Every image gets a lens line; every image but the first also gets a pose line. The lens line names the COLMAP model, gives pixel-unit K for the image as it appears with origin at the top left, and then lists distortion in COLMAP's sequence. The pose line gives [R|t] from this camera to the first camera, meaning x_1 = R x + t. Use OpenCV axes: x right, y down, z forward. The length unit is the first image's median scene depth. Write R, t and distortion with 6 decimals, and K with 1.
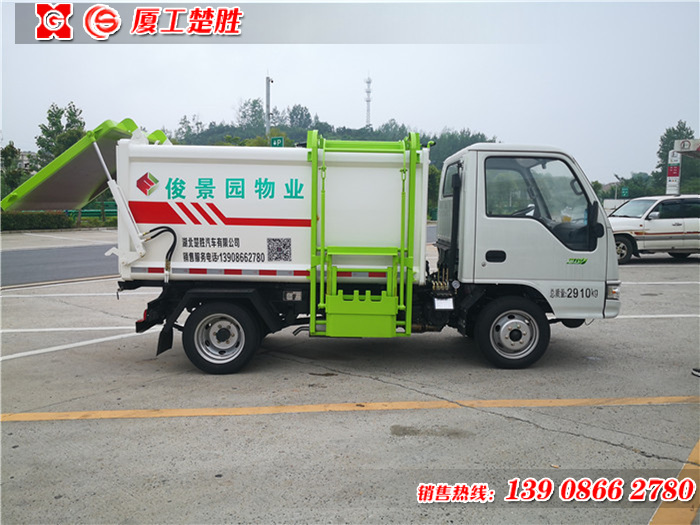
lens RADIAL K [[607.6, 0, 375.8], [0, 607.6, 272.0], [0, 0, 1]] dist [0.012128, -0.039284]
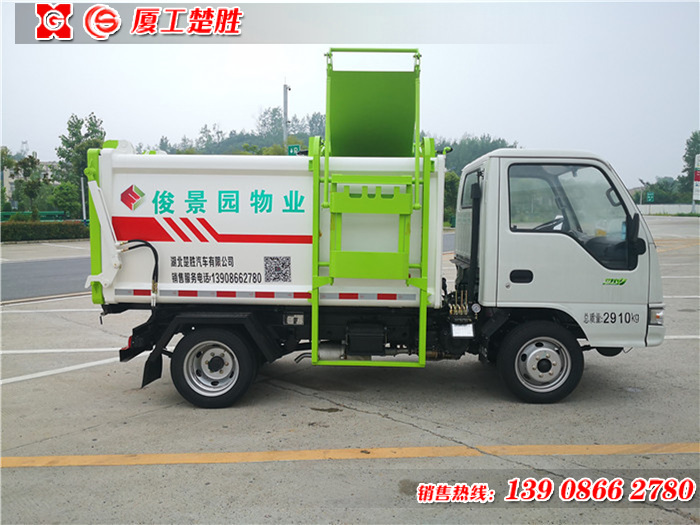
lens RADIAL K [[607.6, 0, 371.2], [0, 607.6, 267.1], [0, 0, 1]] dist [0.012128, -0.039284]
pose [[0.999141, -0.002247, -0.041386, 0.016433], [0.001470, 0.999822, -0.018811, -0.023026], [0.041421, 0.018734, 0.998966, 0.109703]]
